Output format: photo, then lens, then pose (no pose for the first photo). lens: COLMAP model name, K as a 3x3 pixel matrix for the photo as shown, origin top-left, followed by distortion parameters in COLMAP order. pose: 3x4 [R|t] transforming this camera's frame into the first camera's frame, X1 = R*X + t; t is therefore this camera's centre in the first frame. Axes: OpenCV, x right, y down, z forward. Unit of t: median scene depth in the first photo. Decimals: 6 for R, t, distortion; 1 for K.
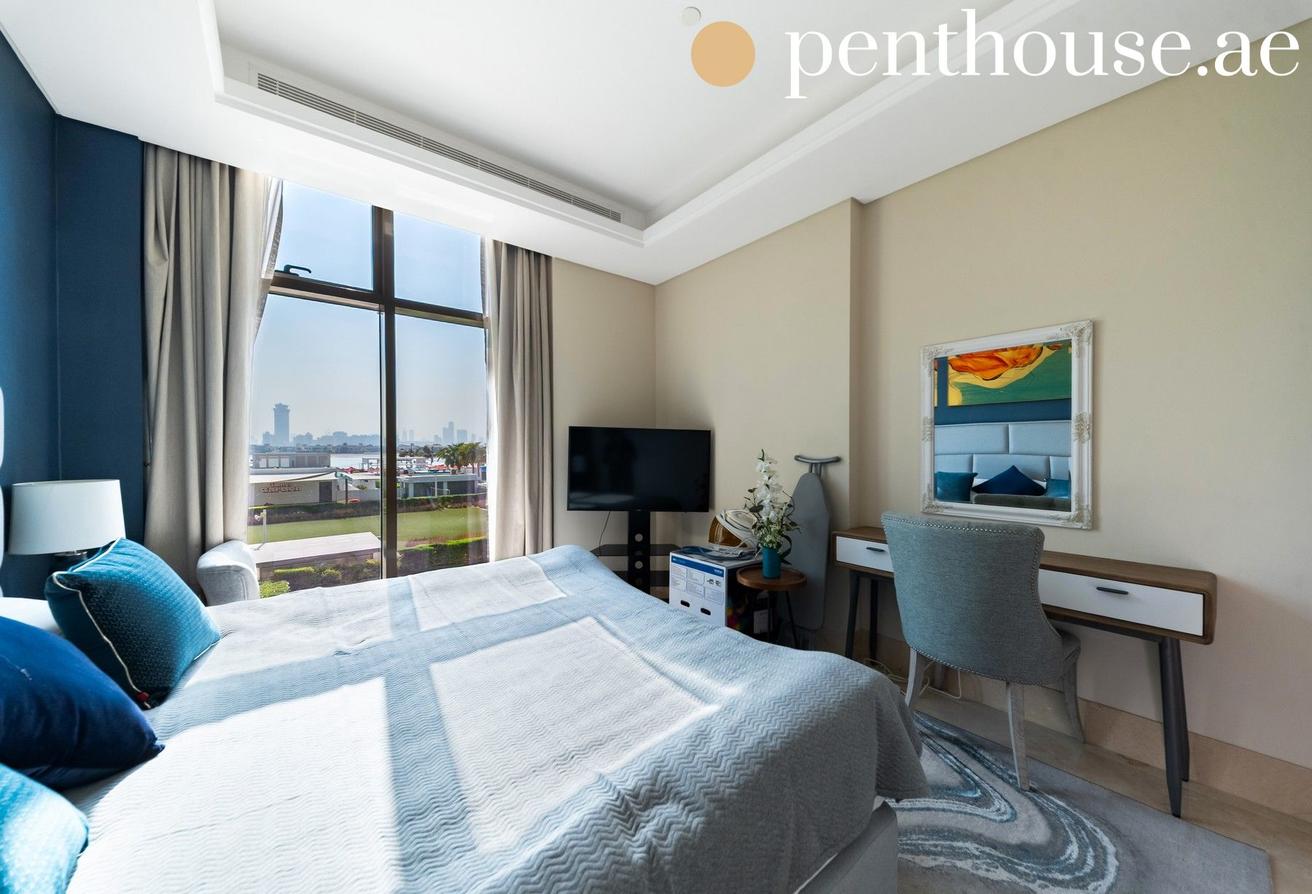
lens RADIAL K [[467.1, 0, 660.1], [0, 467.1, 451.6], [0, 0, 1]] dist [0.018255, -0.007357]
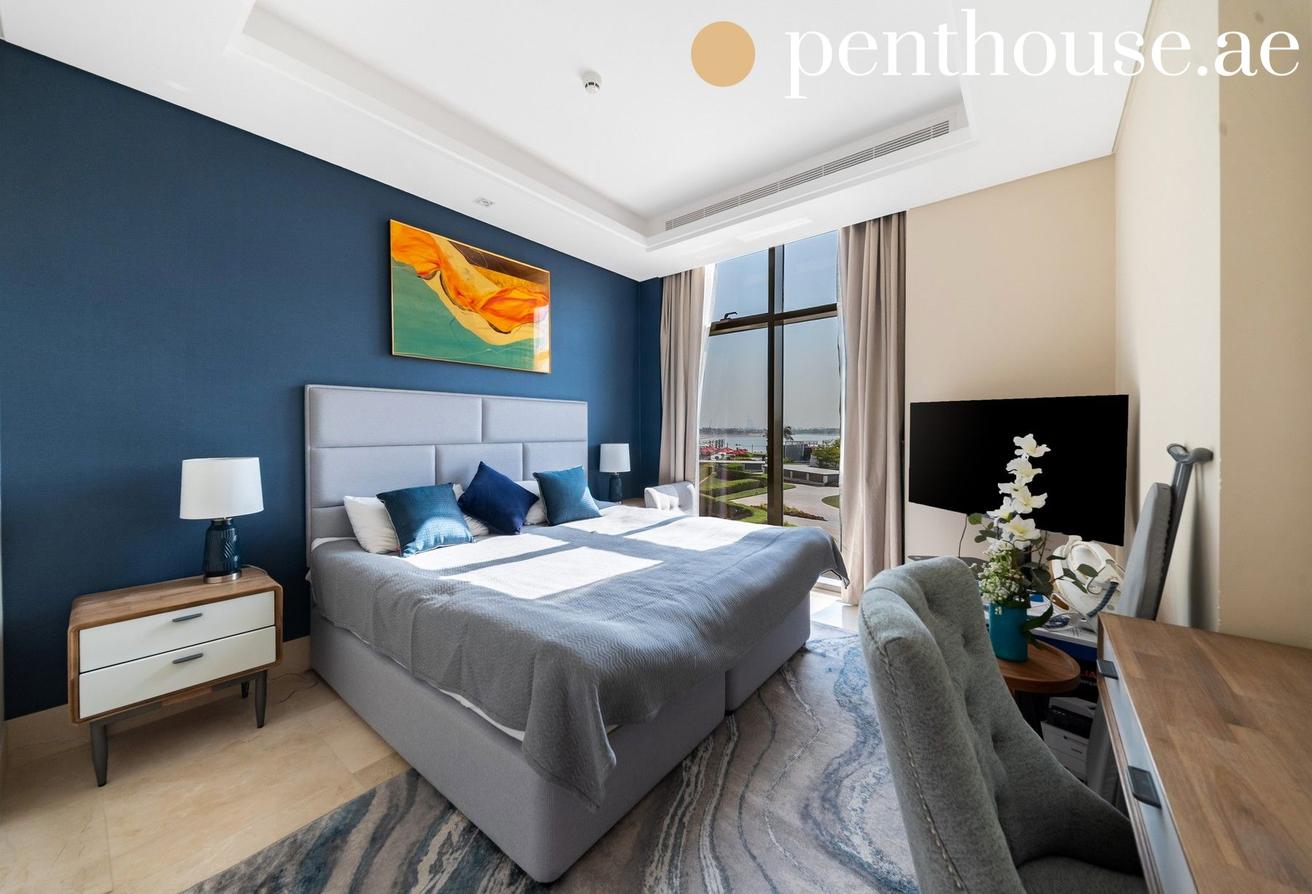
lens RADIAL K [[467.1, 0, 661.9], [0, 467.1, 448.0], [0, 0, 1]] dist [0.018255, -0.007357]
pose [[0.183541, 0.033495, -0.982441, 0.657742], [-0.011569, 0.999424, 0.031912, 0.004100], [0.982944, 0.005509, 0.183823, 0.461678]]
